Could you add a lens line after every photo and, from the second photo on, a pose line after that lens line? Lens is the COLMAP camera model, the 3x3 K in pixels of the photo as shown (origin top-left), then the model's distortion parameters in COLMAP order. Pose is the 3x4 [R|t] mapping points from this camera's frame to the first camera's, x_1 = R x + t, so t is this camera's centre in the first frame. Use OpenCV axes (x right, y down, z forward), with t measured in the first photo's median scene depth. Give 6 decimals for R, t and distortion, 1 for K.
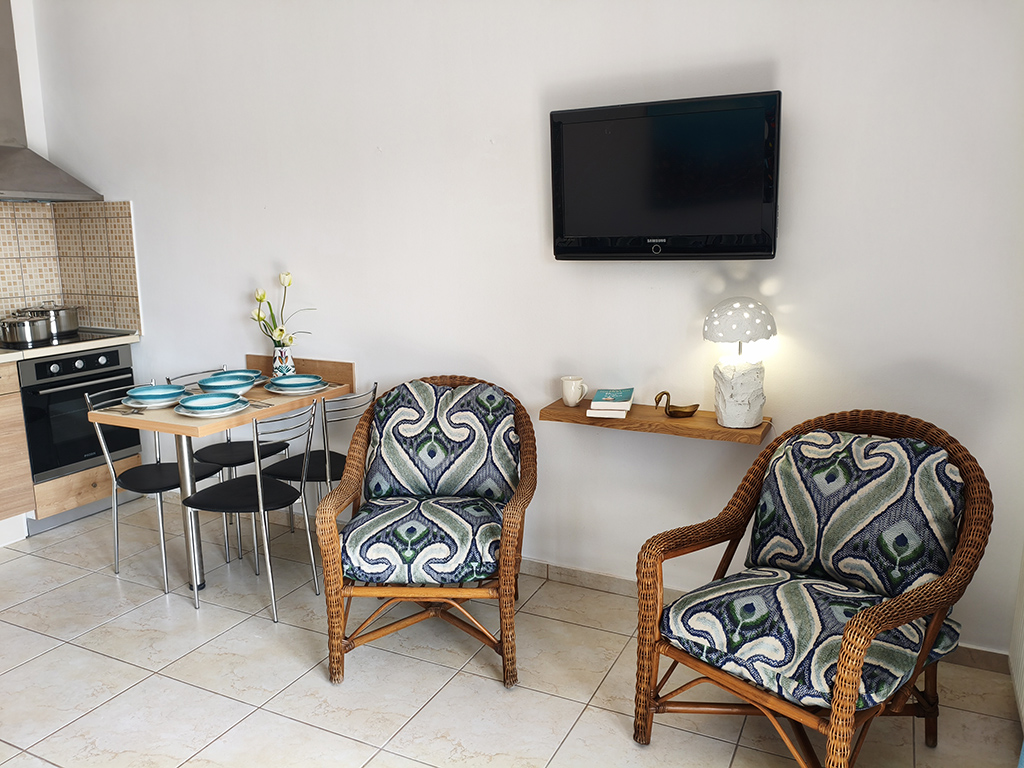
lens RADIAL K [[788.7, 0, 507.7], [0, 788.7, 383.6], [0, 0, 1]] dist [0.034113, -0.057120]
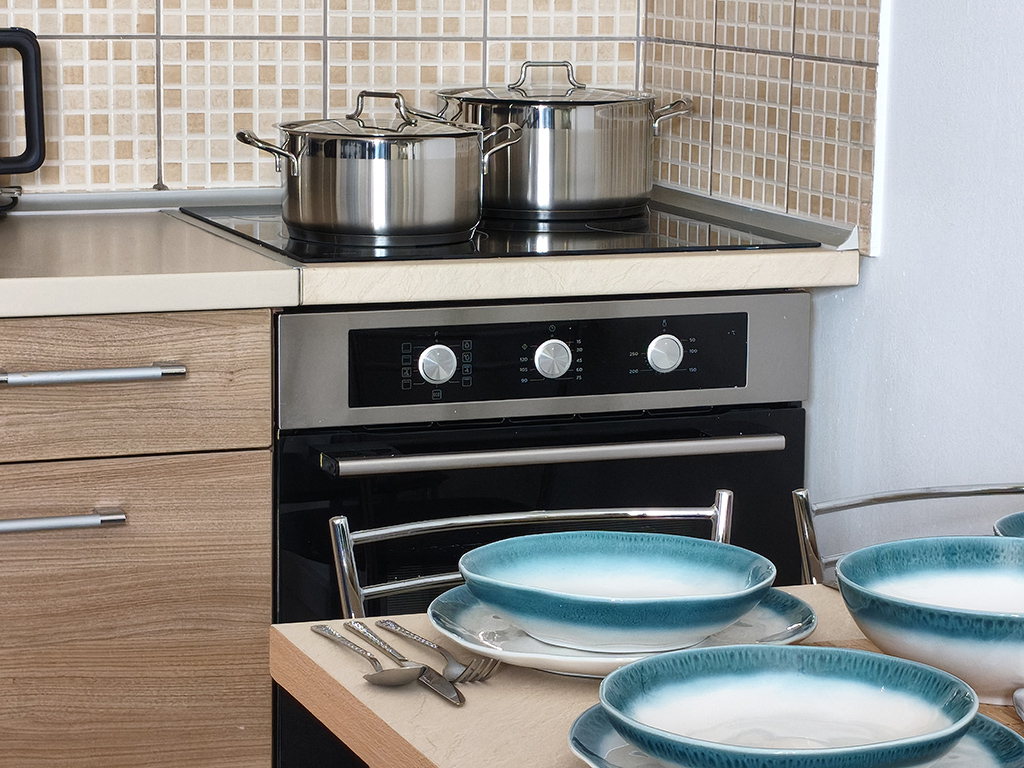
lens RADIAL K [[2816.4, 0, 512.7], [0, 2816.4, 382.5], [0, 0, 1]] dist [0.249159, 0.000000]
pose [[0.733761, 0.130959, -0.666667, -0.046926], [-0.151041, 0.988135, 0.027866, -0.040322], [0.662406, 0.080247, 0.744835, 0.462866]]
